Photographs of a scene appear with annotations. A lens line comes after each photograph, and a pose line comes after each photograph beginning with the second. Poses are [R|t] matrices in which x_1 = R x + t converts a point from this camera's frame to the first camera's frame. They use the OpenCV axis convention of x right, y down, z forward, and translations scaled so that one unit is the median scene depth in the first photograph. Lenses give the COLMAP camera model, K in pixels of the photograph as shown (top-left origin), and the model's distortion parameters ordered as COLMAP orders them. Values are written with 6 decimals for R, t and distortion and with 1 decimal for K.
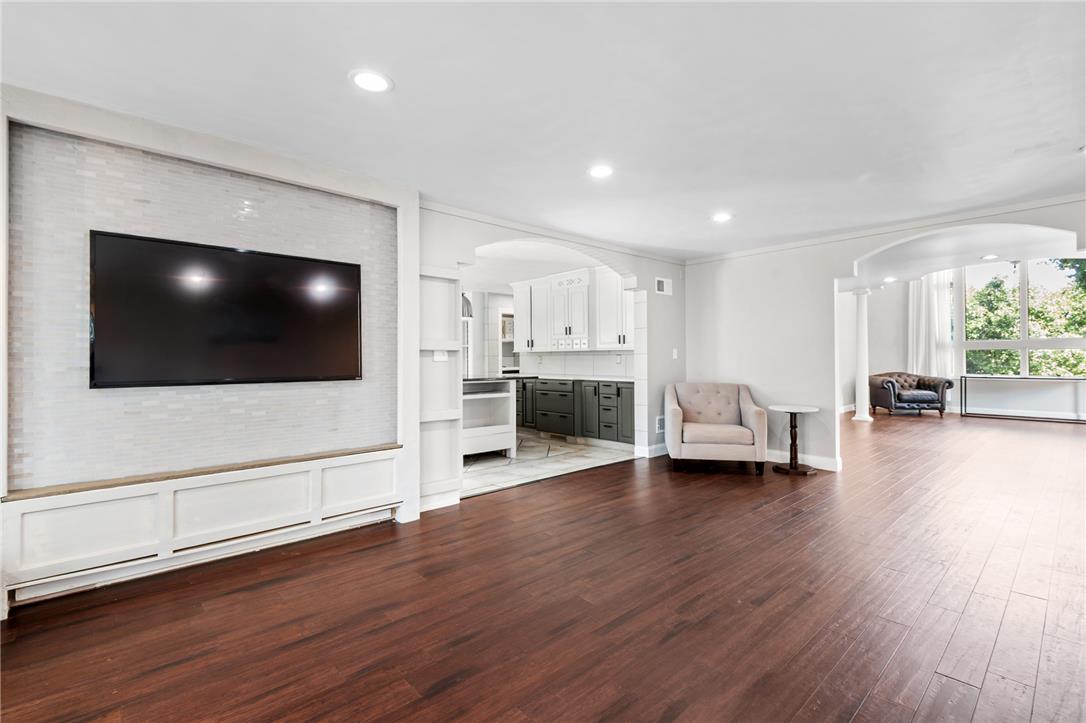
lens RADIAL K [[492.4, 0, 548.1], [0, 492.4, 357.9], [0, 0, 1]] dist [0.004625, -0.000522]
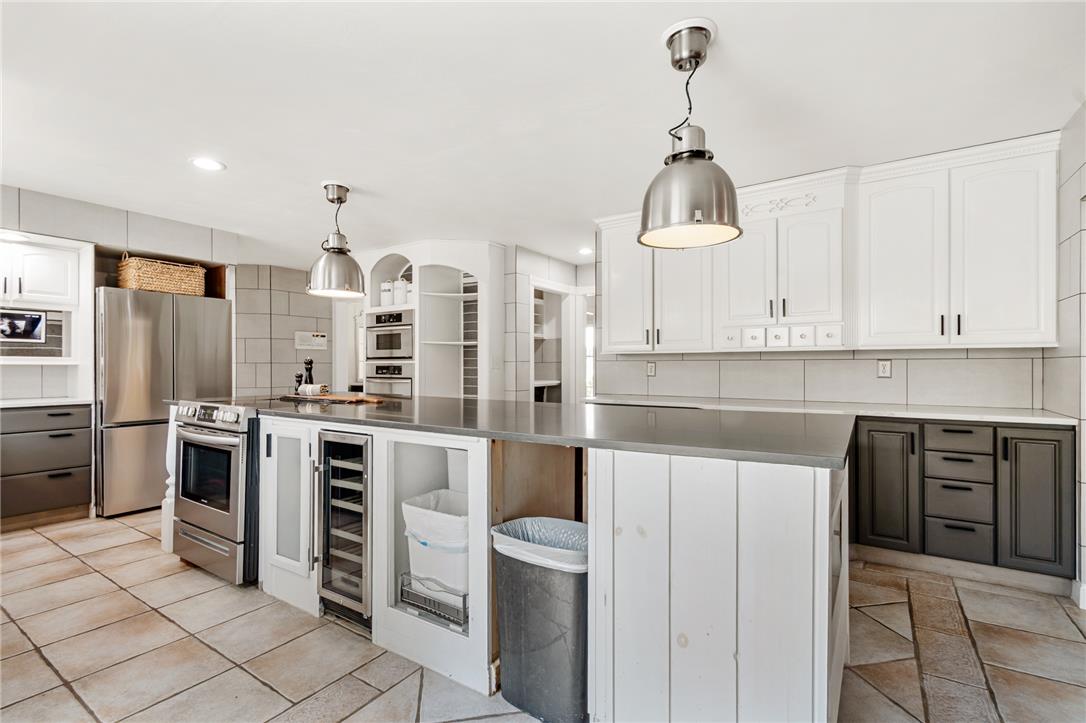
lens RADIAL K [[492.4, 0, 543.6], [0, 492.4, 364.2], [0, 0, 1]] dist [0.004625, -0.000522]
pose [[0.969647, -0.004243, 0.244472, -0.320977], [0.003506, 0.999988, 0.003447, -0.004030], [-0.244484, -0.002485, 0.969650, 0.661583]]
